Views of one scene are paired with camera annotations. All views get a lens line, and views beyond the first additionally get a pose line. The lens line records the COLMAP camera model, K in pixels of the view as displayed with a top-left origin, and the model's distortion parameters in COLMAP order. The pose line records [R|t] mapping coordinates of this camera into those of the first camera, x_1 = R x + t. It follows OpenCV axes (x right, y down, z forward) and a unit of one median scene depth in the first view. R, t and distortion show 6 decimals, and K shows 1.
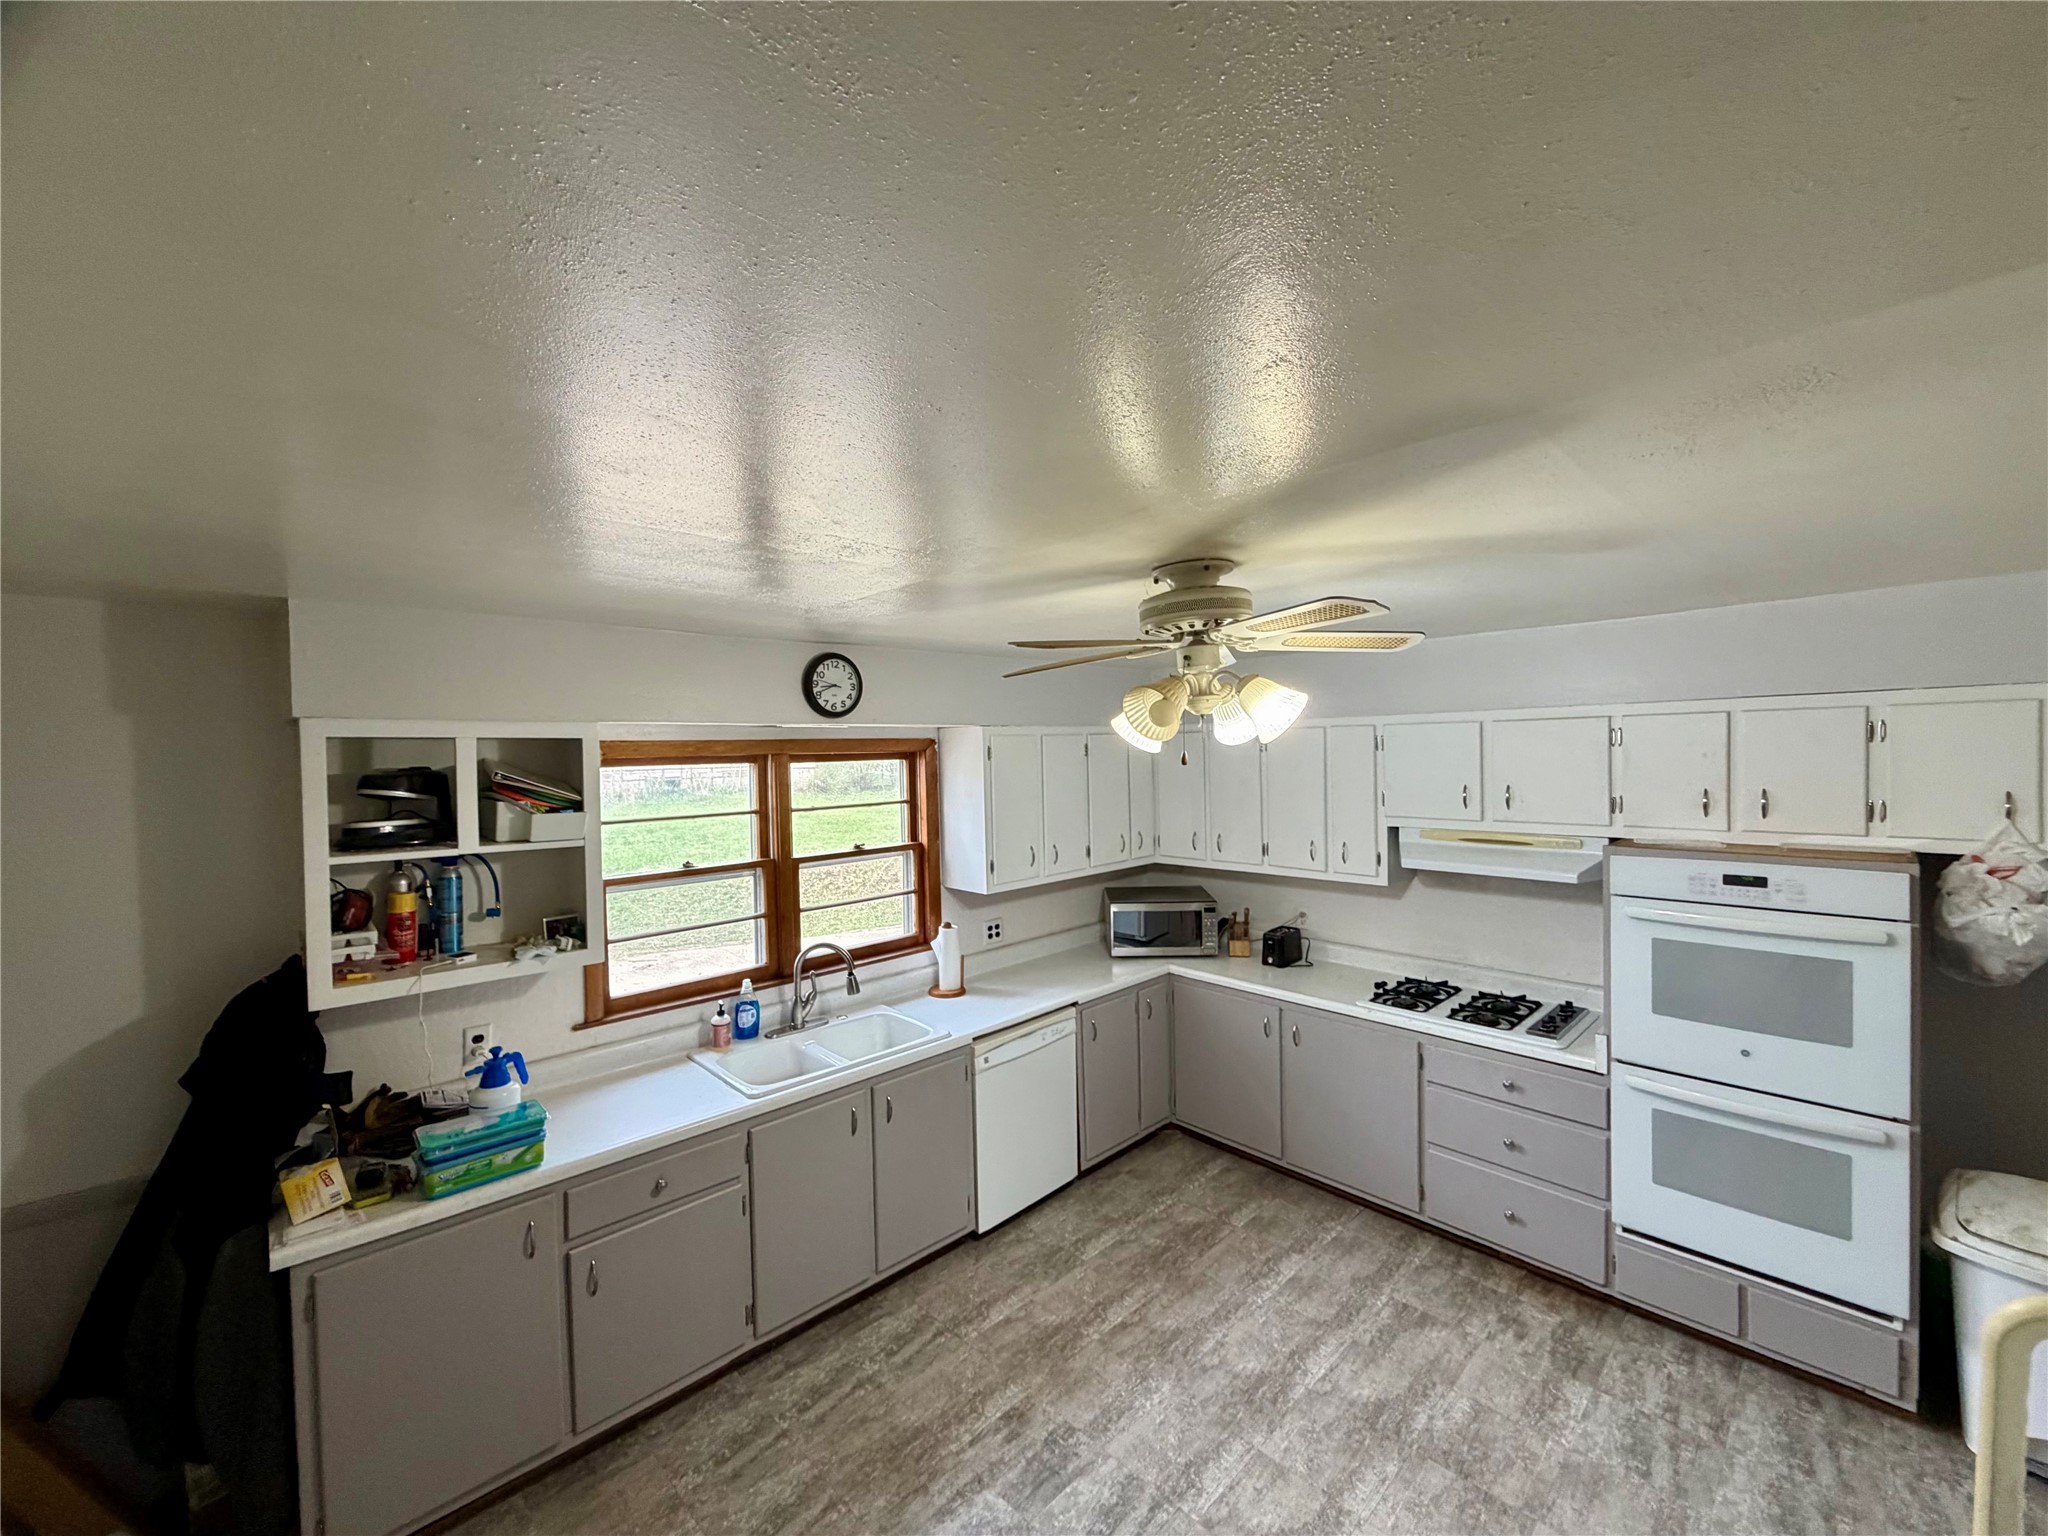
lens RADIAL K [[833.0, 0, 1024.0], [0, 833.0, 768.0], [0, 0, 1]] dist [0.000403, 0.000300]
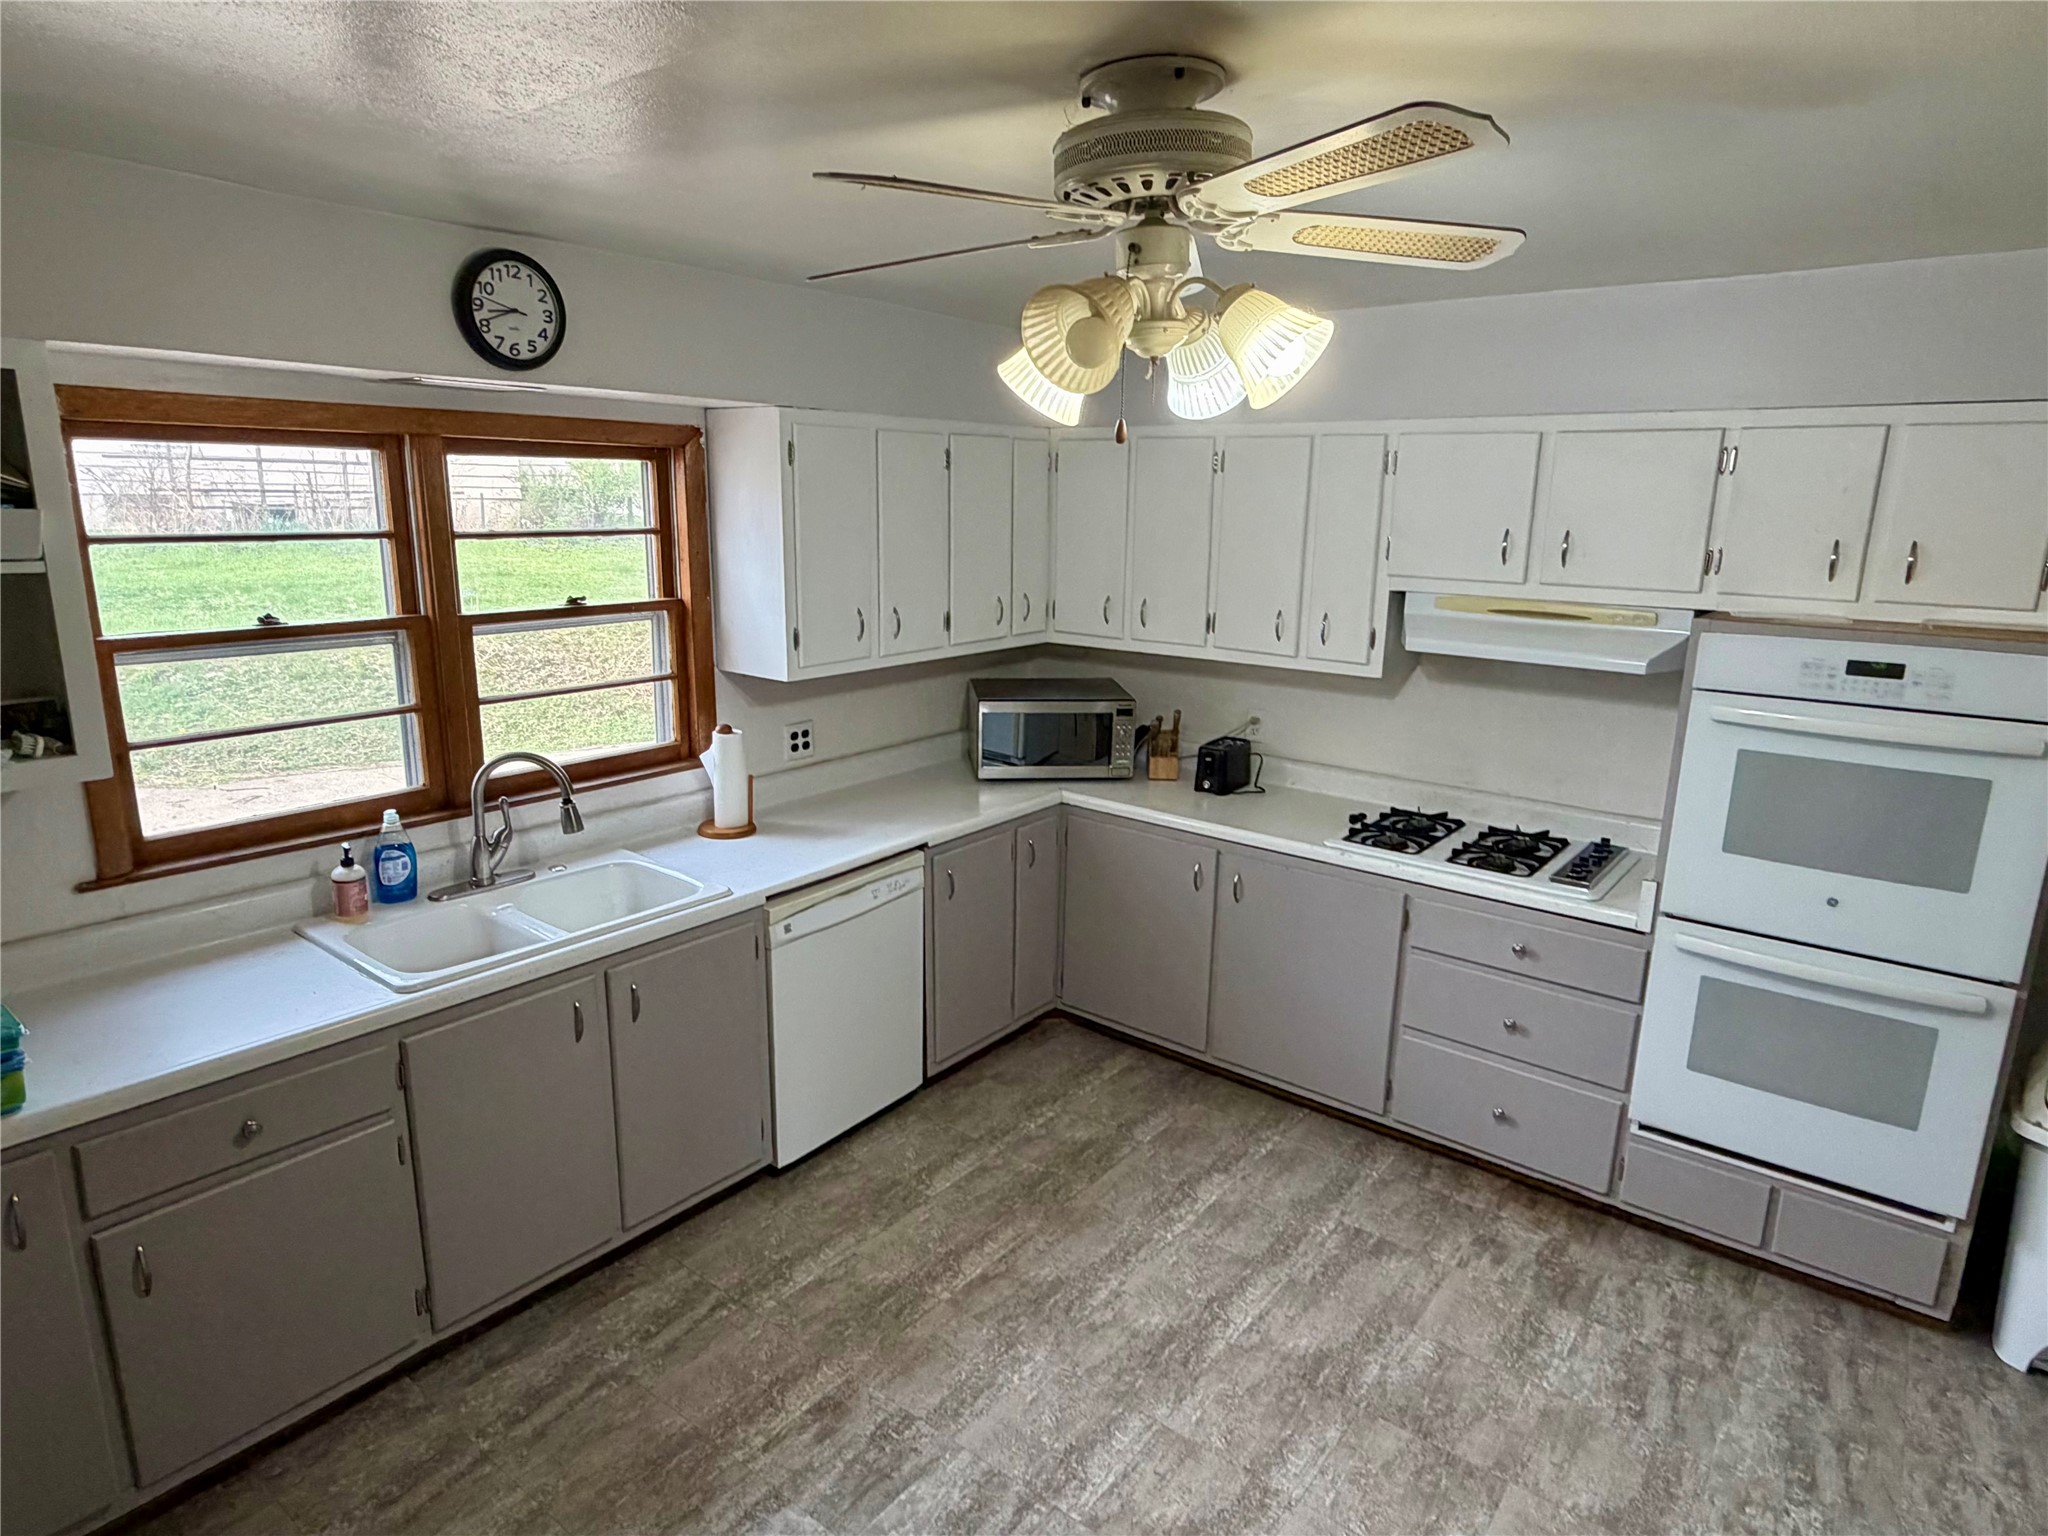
lens RADIAL K [[1119.3, 0, 1024.0], [0, 1119.3, 768.0], [0, 0, 1]] dist [-0.000371, 0.000219]
pose [[0.988392, 0.005698, 0.151819, 0.005059], [-0.035020, 0.980931, 0.191174, 0.053281], [-0.147835, -0.194271, 0.969744, 0.146742]]
